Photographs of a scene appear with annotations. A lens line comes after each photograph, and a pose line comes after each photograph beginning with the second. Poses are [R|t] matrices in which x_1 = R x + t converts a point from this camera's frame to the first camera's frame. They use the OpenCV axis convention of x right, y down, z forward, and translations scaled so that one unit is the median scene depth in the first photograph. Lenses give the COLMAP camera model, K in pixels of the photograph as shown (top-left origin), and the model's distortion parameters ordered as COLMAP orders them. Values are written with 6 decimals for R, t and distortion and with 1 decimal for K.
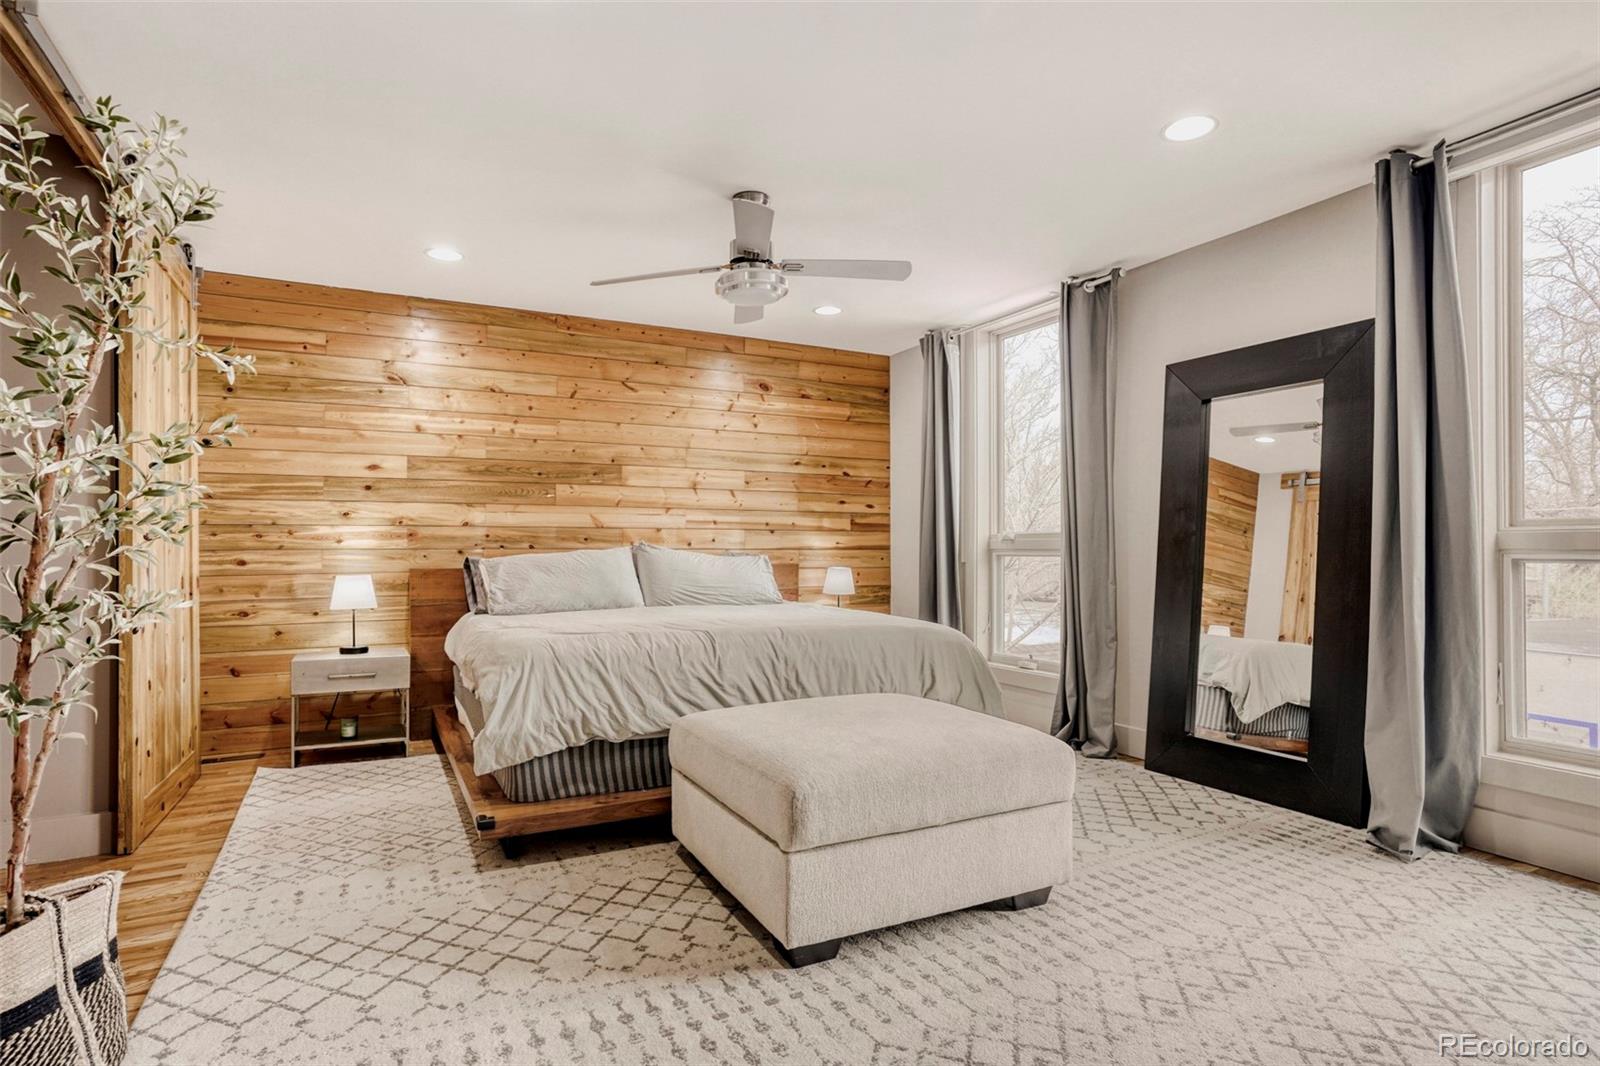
lens RADIAL K [[858.8, 0, 809.6], [0, 858.8, 547.2], [0, 0, 1]] dist [-0.025697, 0.024169]
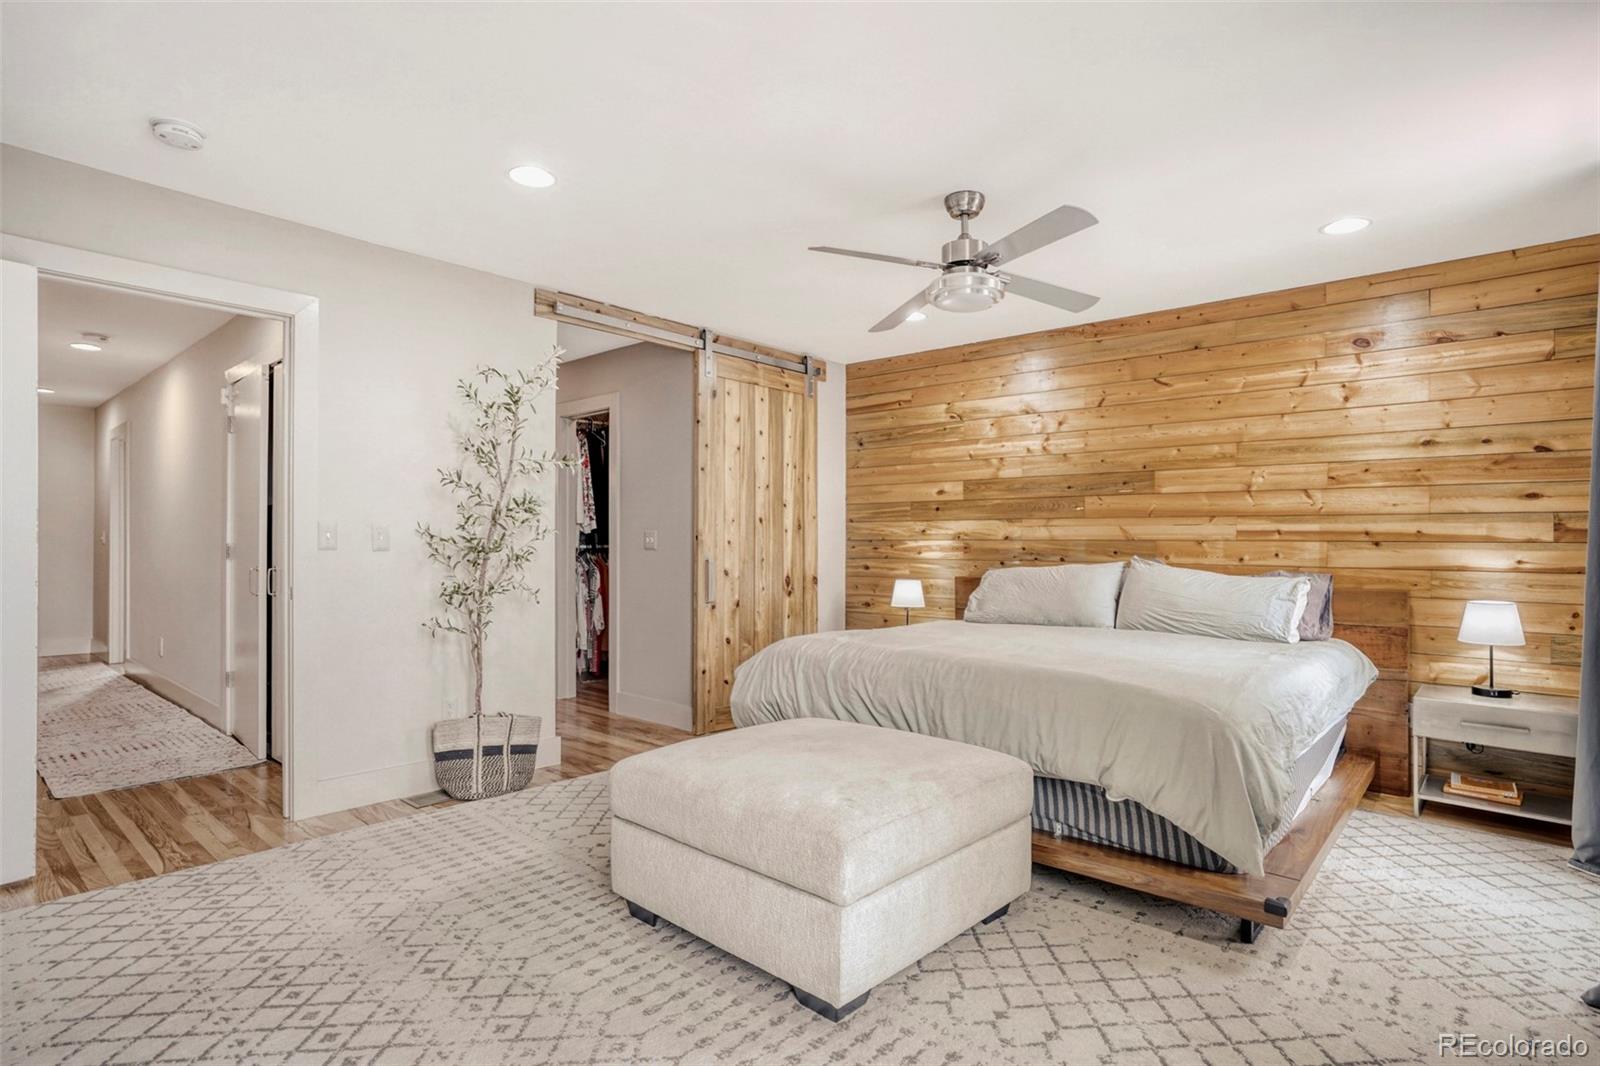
lens RADIAL K [[858.8, 0, 798.8], [0, 858.8, 536.8], [0, 0, 1]] dist [-0.025697, 0.024169]
pose [[0.338892, -0.002760, -0.940821, 0.513346], [-0.004218, 0.999981, -0.004453, -0.021132], [0.940816, 0.005477, 0.338874, 0.351936]]
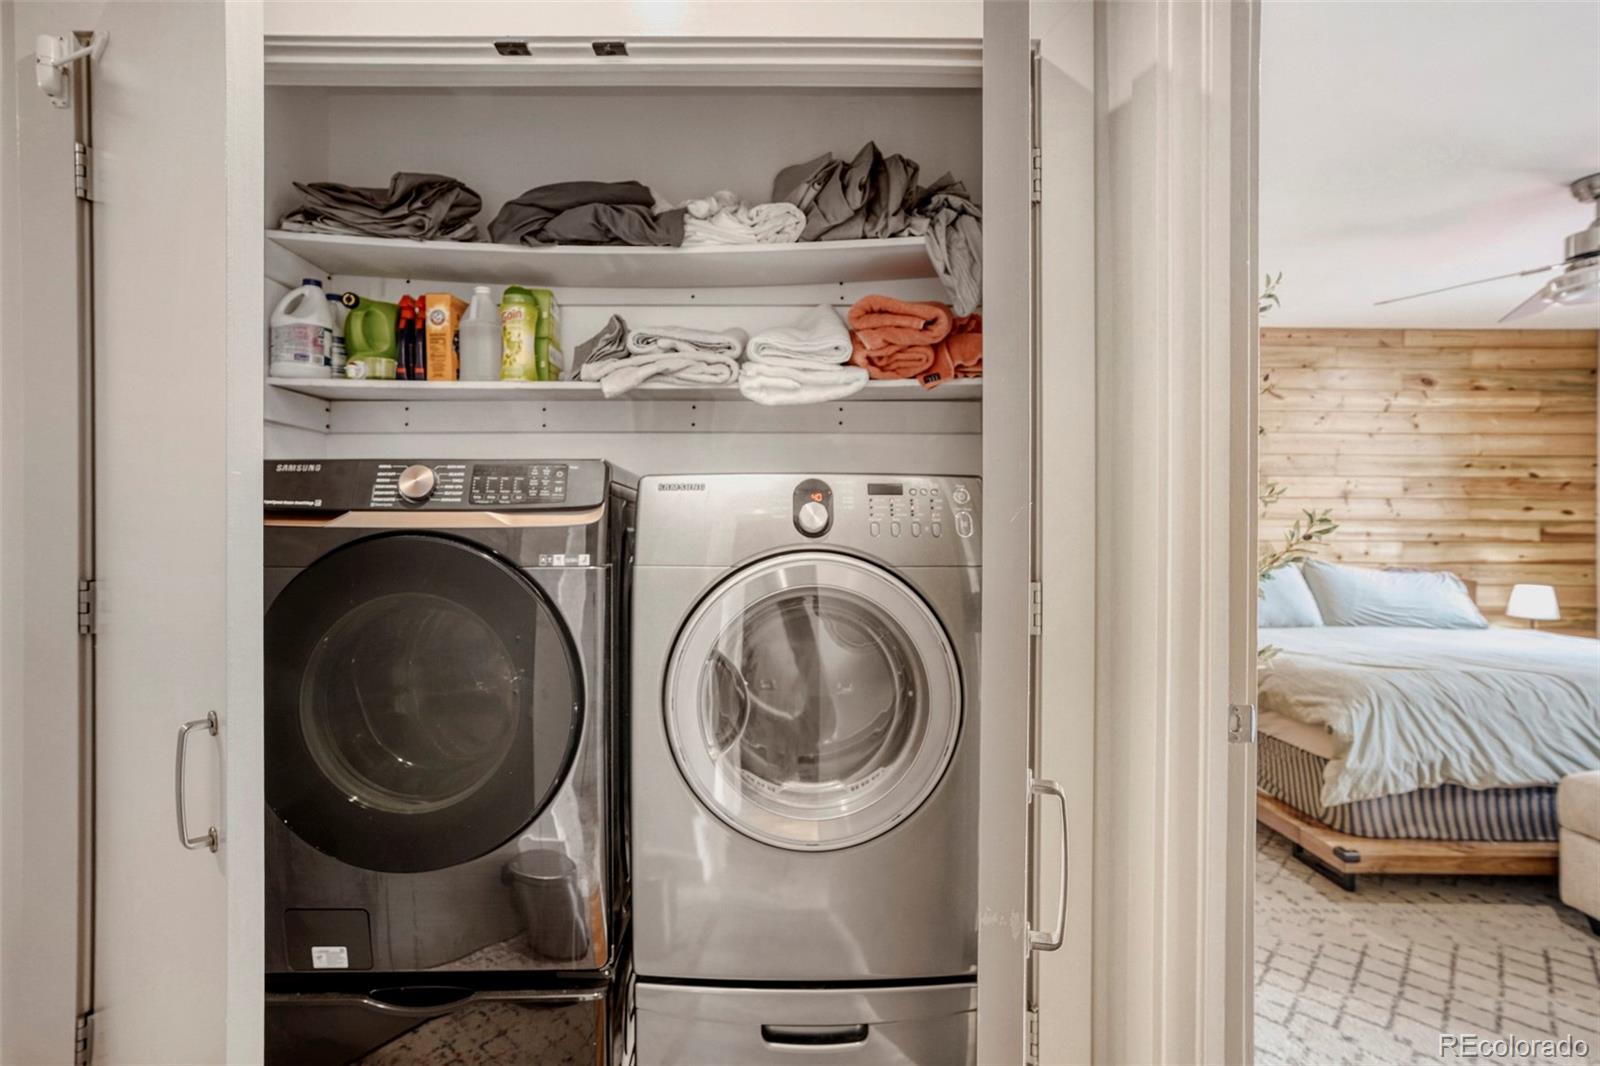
lens RADIAL K [[858.8, 0, 760.2], [0, 858.8, 524.6], [0, 0, 1]] dist [-0.025697, 0.024169]
pose [[0.886936, -0.001301, -0.461890, -0.288634], [-0.002903, 0.999961, -0.008390, -0.031899], [0.461883, 0.008782, 0.886897, -0.119886]]
